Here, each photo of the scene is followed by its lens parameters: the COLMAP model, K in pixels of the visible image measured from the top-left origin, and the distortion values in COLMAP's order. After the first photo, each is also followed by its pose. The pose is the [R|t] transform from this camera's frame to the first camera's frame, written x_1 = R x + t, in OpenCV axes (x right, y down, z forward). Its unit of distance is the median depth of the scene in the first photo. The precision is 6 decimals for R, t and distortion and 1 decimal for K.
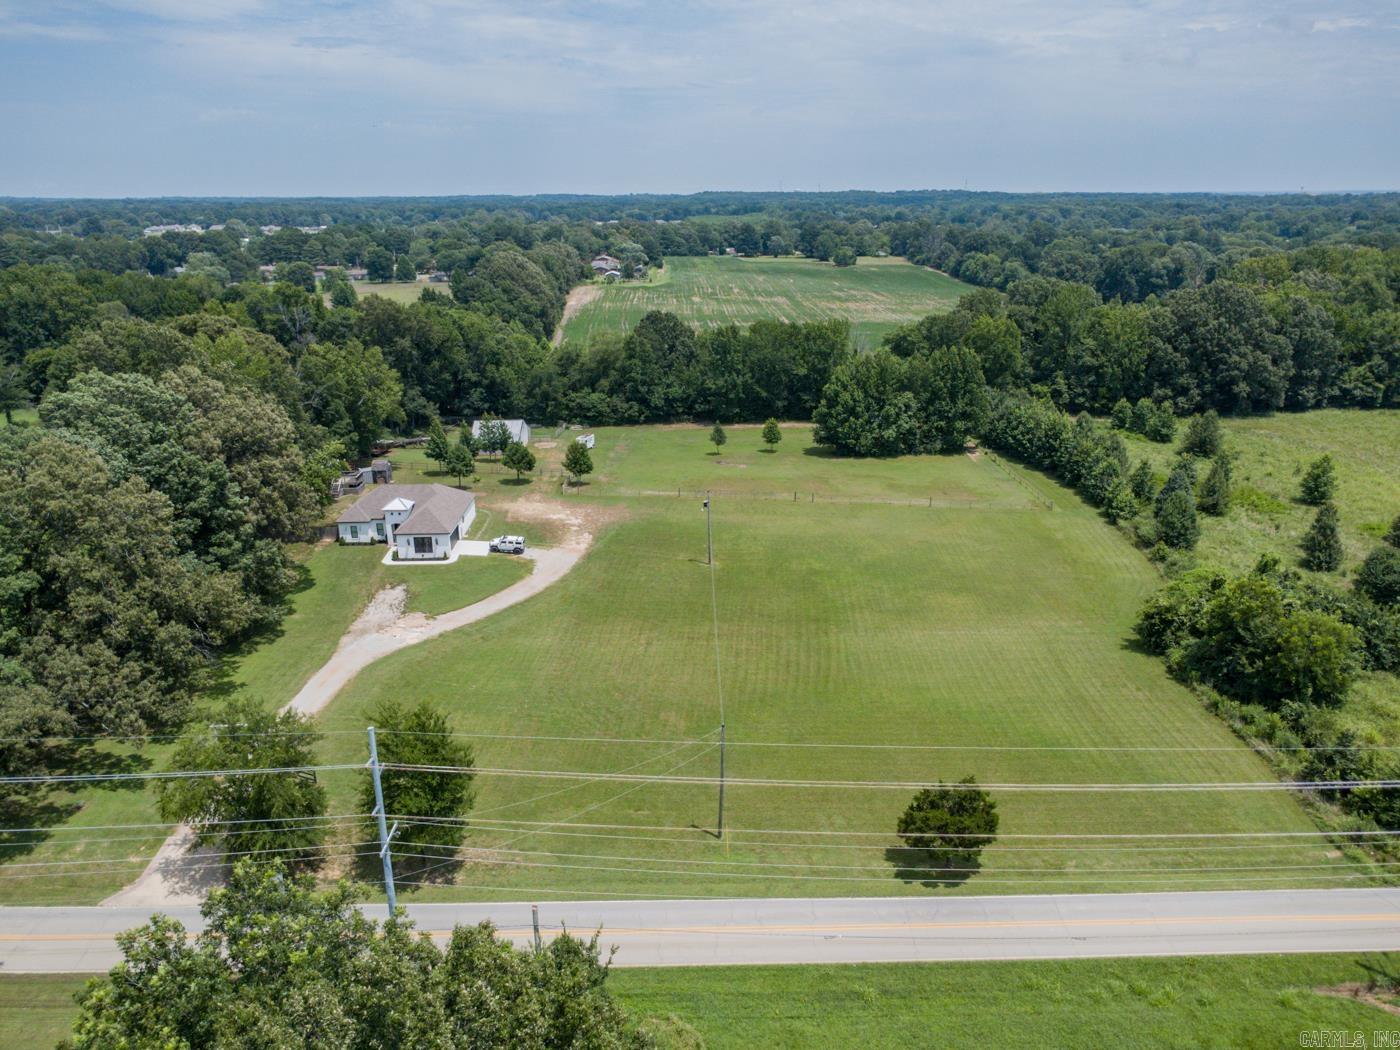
lens RADIAL K [[998.2, 0, 700.0], [0, 998.2, 525.0], [0, 0, 1]] dist [0.007408, 0.000809]
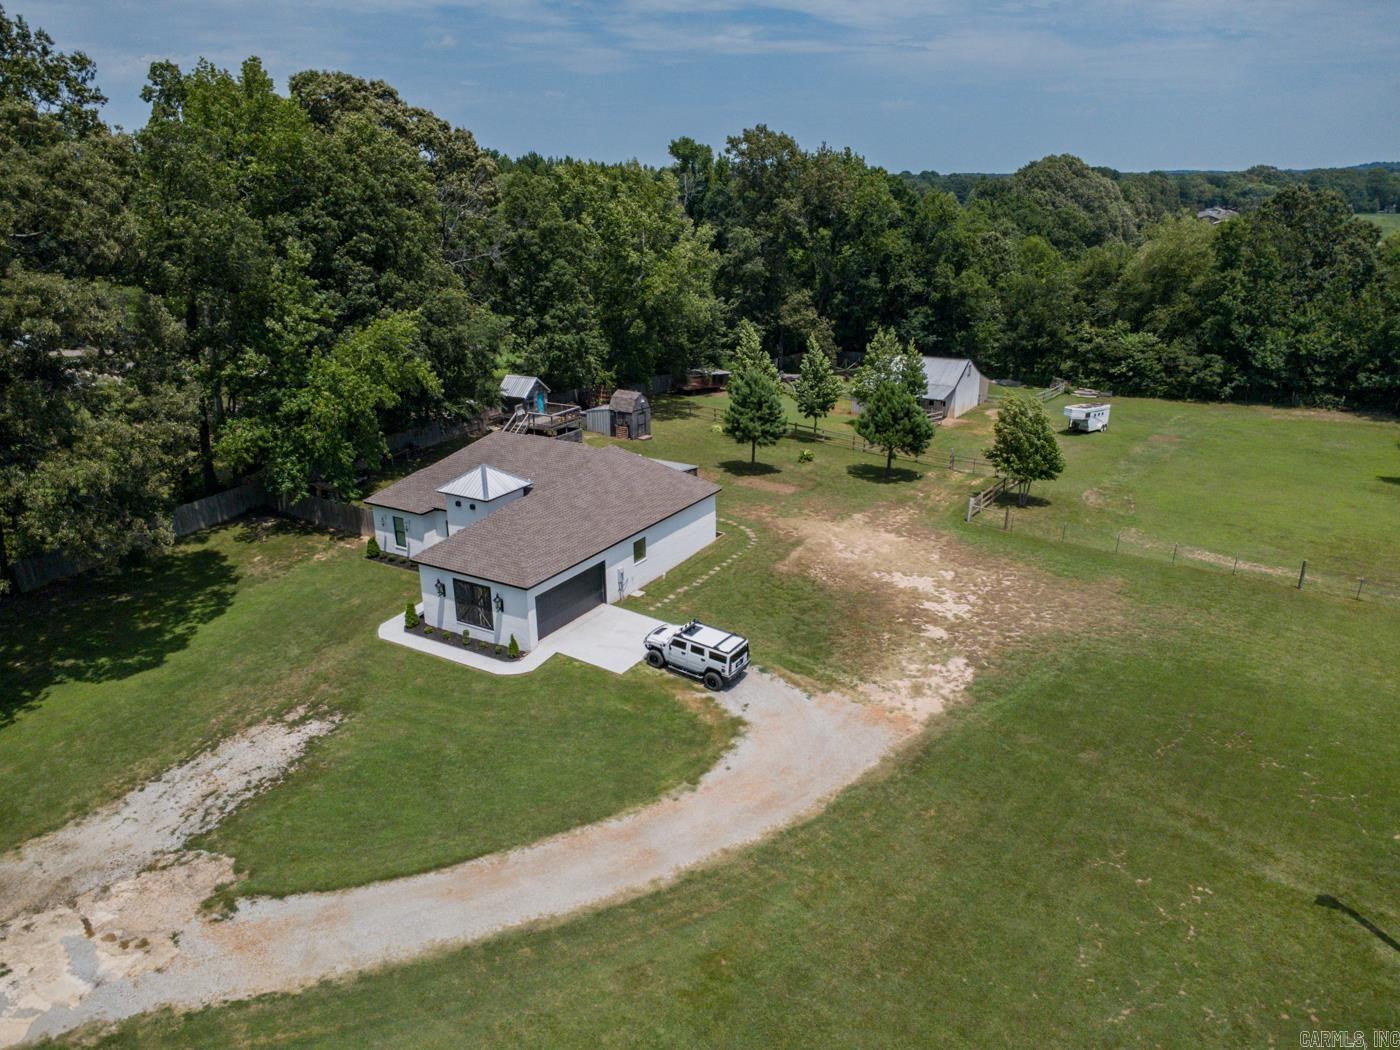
lens RADIAL K [[998.2, 0, 700.0], [0, 998.2, 525.0], [0, 0, 1]] dist [0.007408, 0.000809]
pose [[0.848893, 0.174441, -0.498950, -0.023243], [-0.167591, 0.984094, 0.058921, -0.029084], [0.501292, 0.033602, 0.864625, 0.498472]]
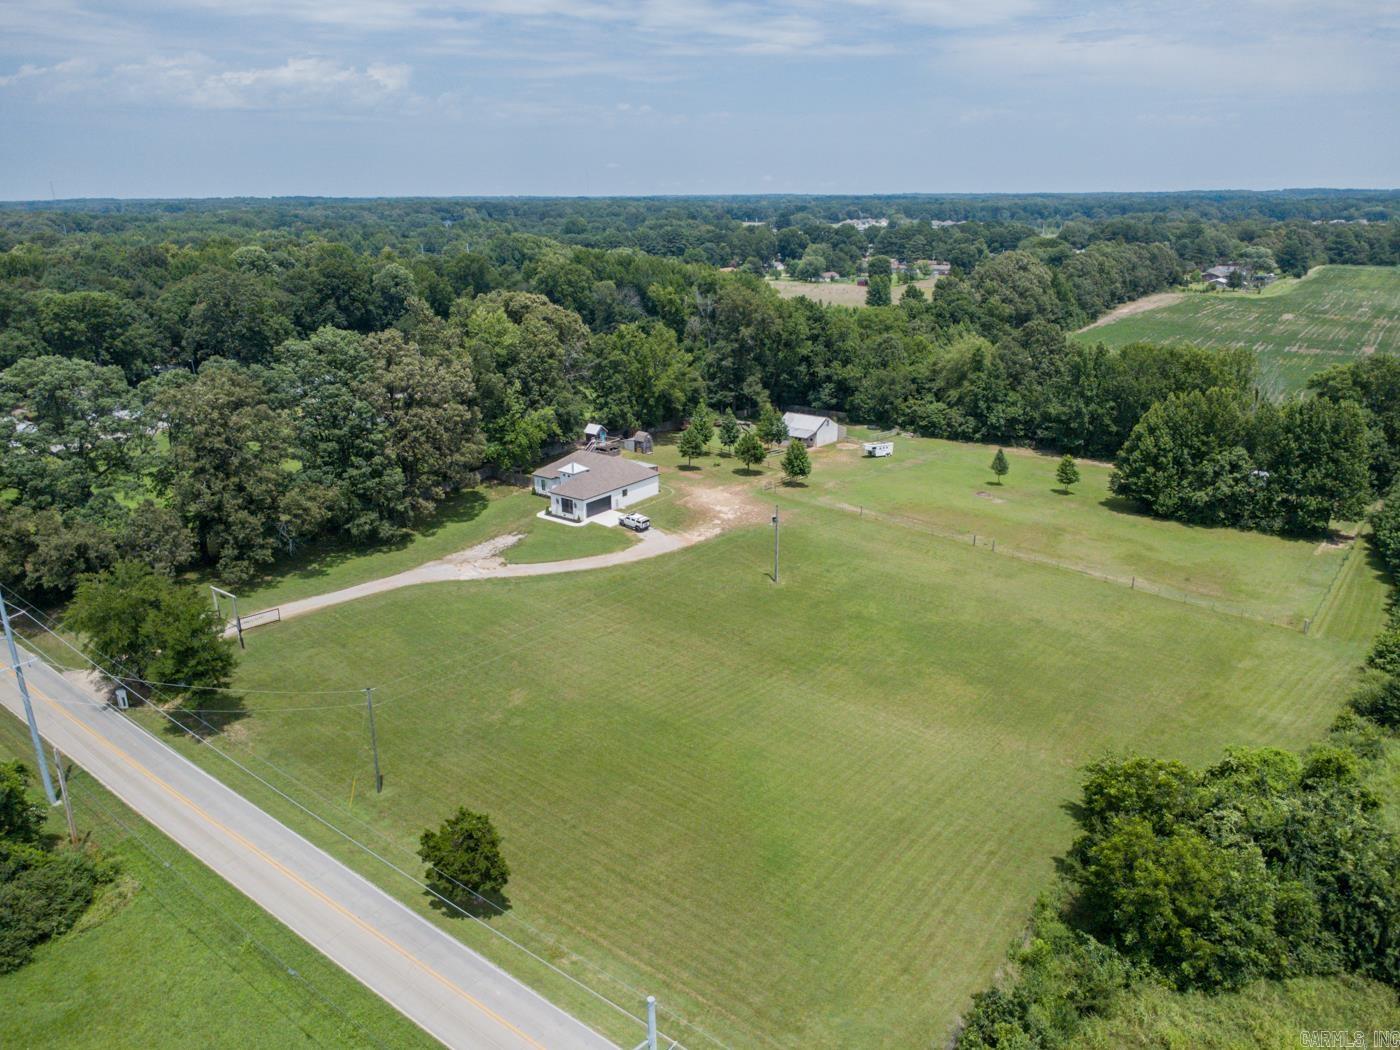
lens RADIAL K [[1001.2, 0, 700.0], [0, 1001.2, 525.0], [0, 0, 1]] dist [0.008548, 0.004375]
pose [[0.781876, 0.198360, -0.591035, 0.348043], [-0.196694, 0.978100, 0.068060, -0.044489], [0.591592, 0.063039, 0.803769, 0.126004]]
